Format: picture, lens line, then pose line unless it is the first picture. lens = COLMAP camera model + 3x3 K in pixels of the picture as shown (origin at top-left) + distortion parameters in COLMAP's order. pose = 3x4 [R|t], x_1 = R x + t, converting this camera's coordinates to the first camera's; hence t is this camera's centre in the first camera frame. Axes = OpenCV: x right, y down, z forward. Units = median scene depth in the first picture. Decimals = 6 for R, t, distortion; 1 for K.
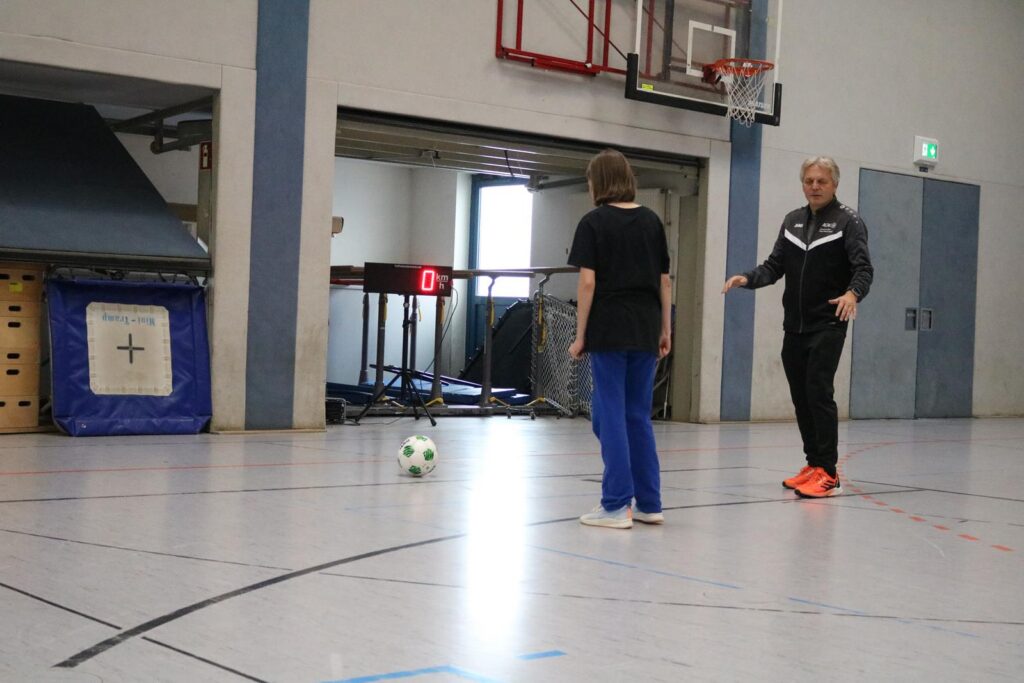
lens RADIAL K [[1586.2, 0, 499.1], [0, 1586.2, 347.5], [0, 0, 1]] dist [-0.077268, 0.236680]
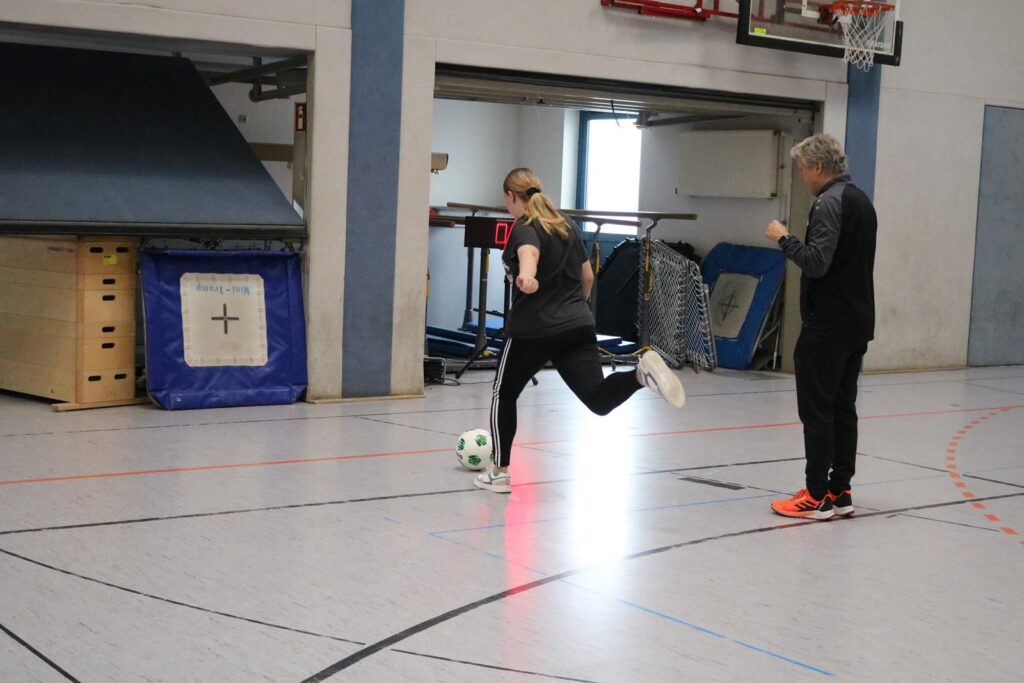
lens RADIAL K [[1586.2, 0, 499.1], [0, 1586.2, 347.5], [0, 0, 1]] dist [-0.077268, 0.236680]
pose [[0.997202, 0.008666, -0.074254, 0.010386], [-0.003036, 0.997134, 0.075589, -0.053674], [0.074696, -0.075152, 0.994371, 0.026734]]
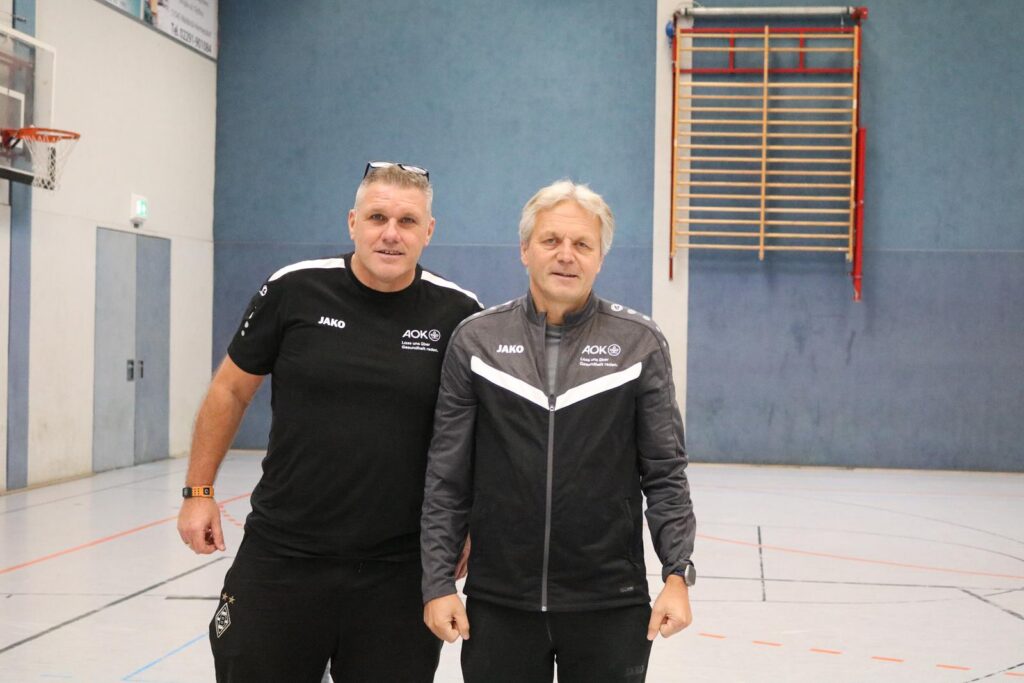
lens RADIAL K [[1586.2, 0, 499.1], [0, 1586.2, 347.5], [0, 0, 1]] dist [-0.077268, 0.236680]
pose [[0.758040, -0.029266, 0.651551, -0.334371], [0.020766, 0.999569, 0.020738, -0.071657], [-0.651877, -0.002190, 0.758322, 0.080449]]
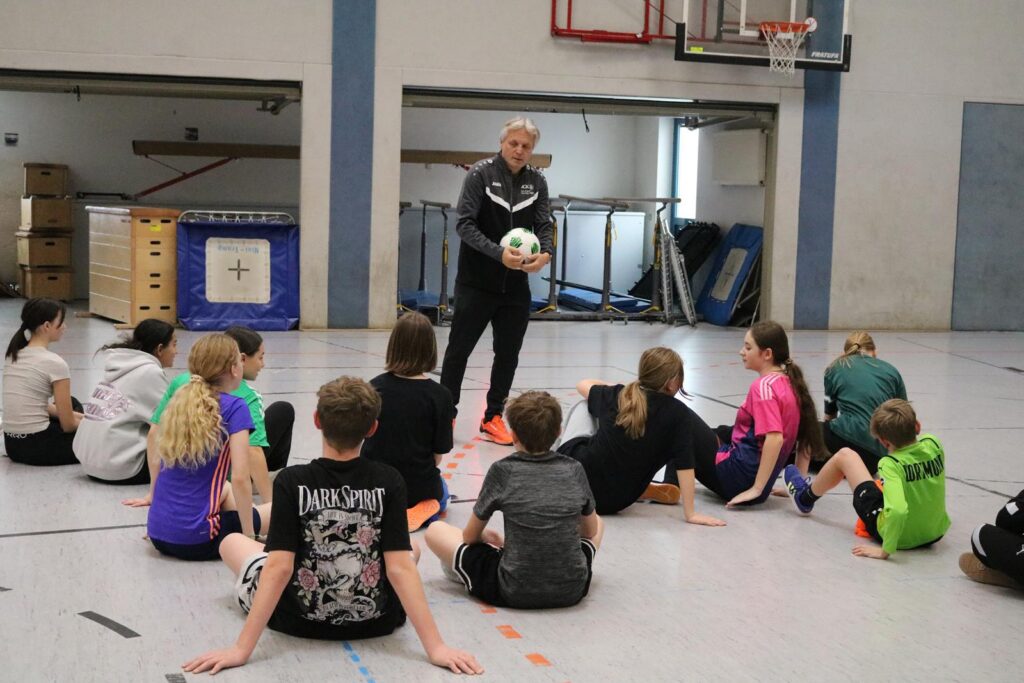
lens RADIAL K [[1586.2, 0, 499.1], [0, 1586.2, 347.5], [0, 0, 1]] dist [-0.077268, 0.236680]
pose [[0.915620, 0.027449, -0.401106, 0.522881], [-0.000011, 0.997668, 0.068247, -0.025275], [0.402044, -0.062484, 0.913486, -0.196697]]
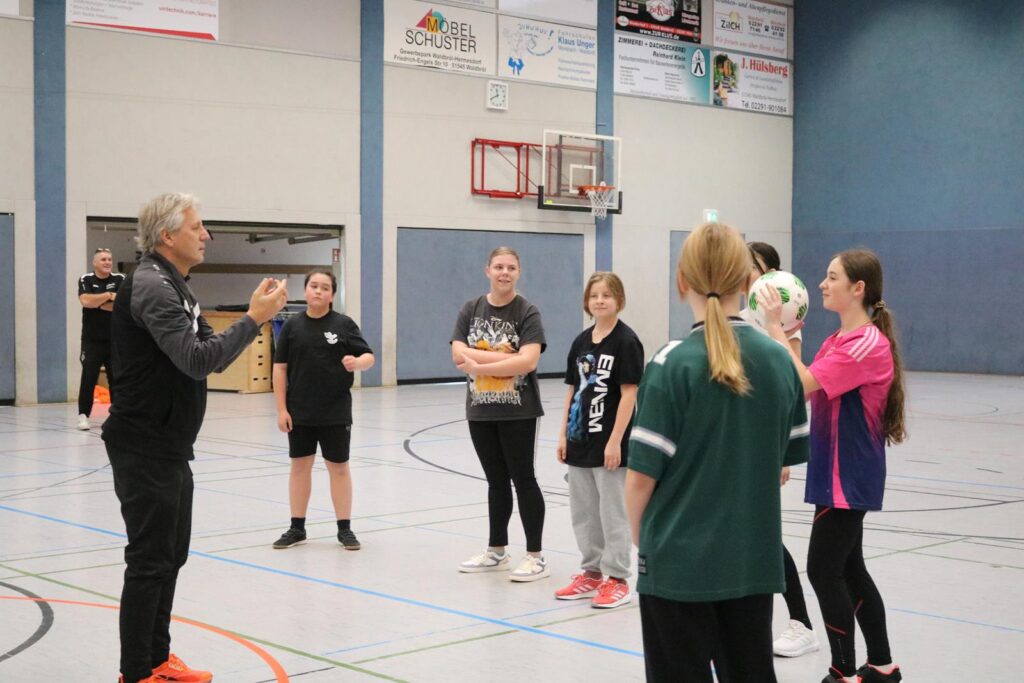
lens RADIAL K [[1586.2, 0, 499.1], [0, 1586.2, 347.5], [0, 0, 1]] dist [-0.077268, 0.236680]
pose [[0.998047, -0.034941, 0.051779, -0.084464], [0.033782, 0.999162, 0.023100, -0.042109], [-0.052542, -0.021306, 0.998391, -1.071568]]
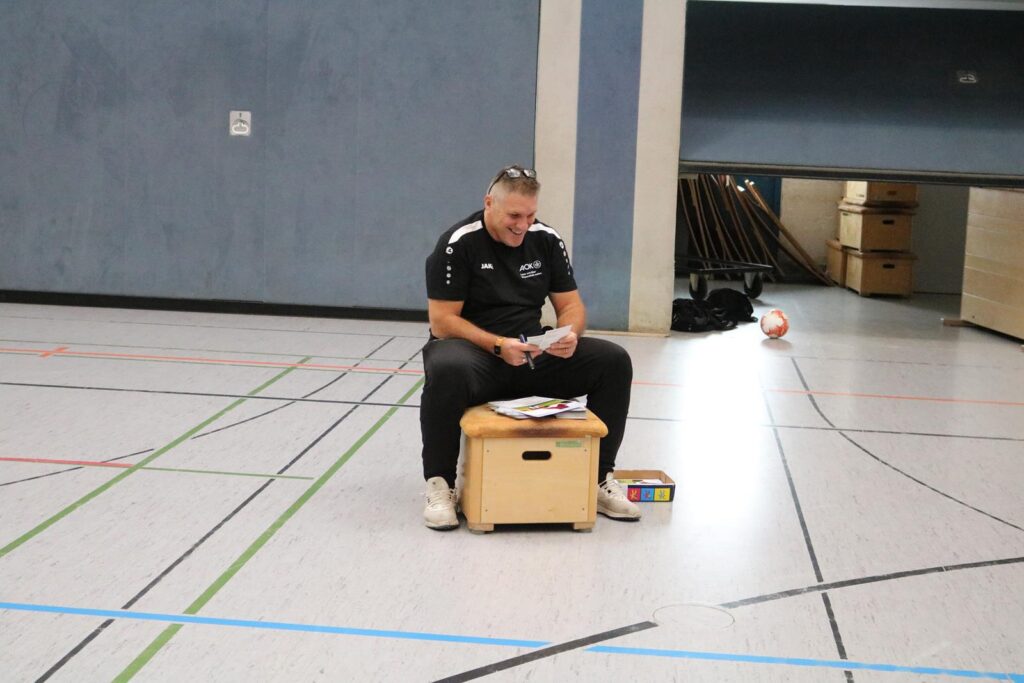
lens RADIAL K [[1586.2, 0, 499.1], [0, 1586.2, 347.5], [0, 0, 1]] dist [-0.077268, 0.236680]
pose [[0.686037, 0.092841, -0.721618, 0.170813], [-0.023098, 0.994104, 0.105939, -0.047350], [0.727199, -0.056010, 0.684137, -0.004403]]
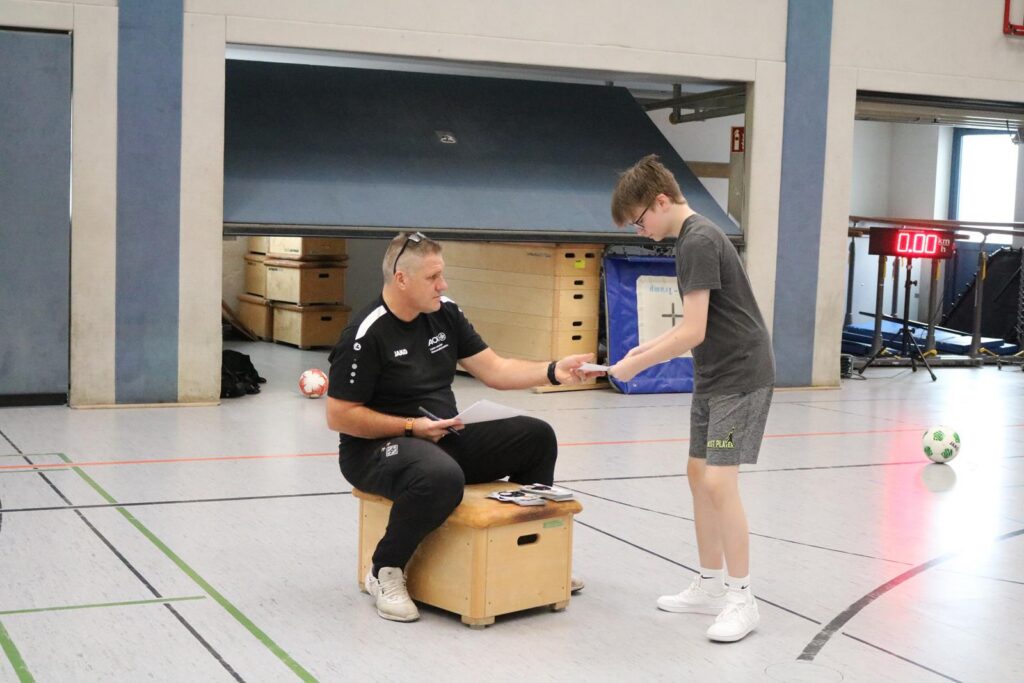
lens RADIAL K [[1586.2, 0, 499.1], [0, 1586.2, 347.5], [0, 0, 1]] dist [-0.077268, 0.236680]
pose [[0.967331, 0.021428, -0.252609, -0.063720], [-0.003602, 0.997483, 0.070819, -0.053853], [0.253491, -0.067595, 0.964973, -0.121737]]
